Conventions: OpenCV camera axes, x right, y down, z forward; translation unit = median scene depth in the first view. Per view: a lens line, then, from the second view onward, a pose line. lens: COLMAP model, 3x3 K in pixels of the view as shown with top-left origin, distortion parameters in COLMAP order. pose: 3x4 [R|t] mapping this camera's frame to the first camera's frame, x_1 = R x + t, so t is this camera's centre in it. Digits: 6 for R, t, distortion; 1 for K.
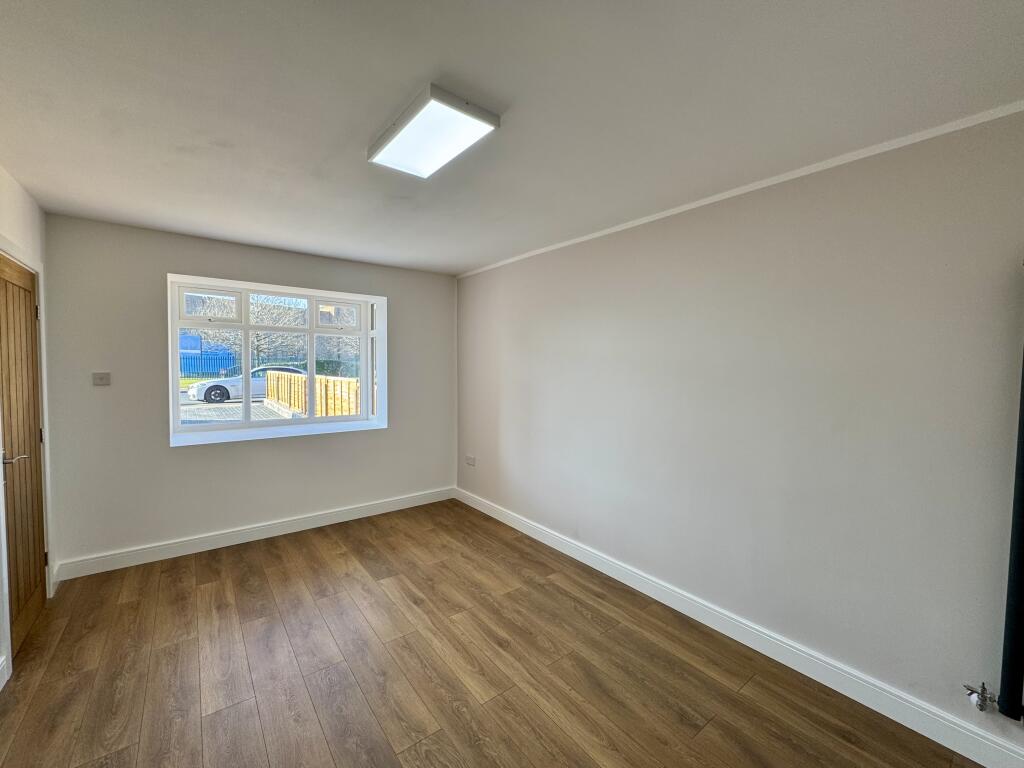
lens RADIAL K [[411.8, 0, 503.6], [0, 411.8, 384.0], [0, 0, 1]] dist [-0.004731, 0.000649]
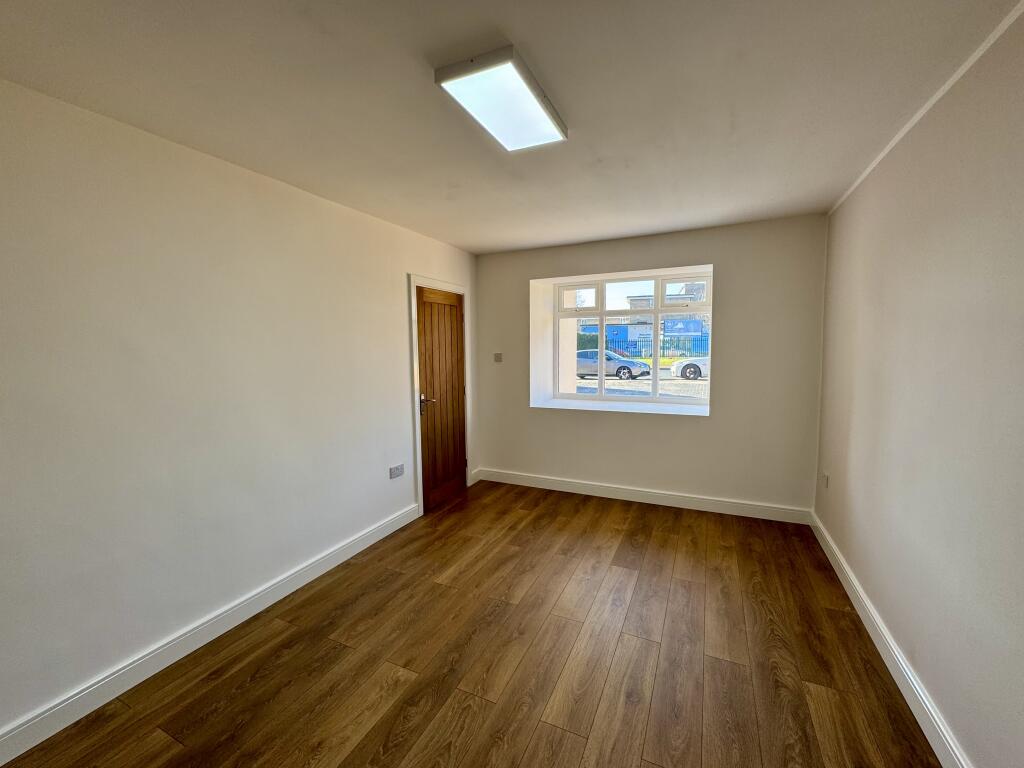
lens RADIAL K [[411.8, 0, 511.1], [0, 411.8, 383.8], [0, 0, 1]] dist [-0.004731, 0.000649]
pose [[0.477447, 0.064128, -0.876317, 0.350966], [-0.021082, 0.997882, 0.061537, -0.008281], [0.878408, -0.010907, 0.477788, 0.273572]]
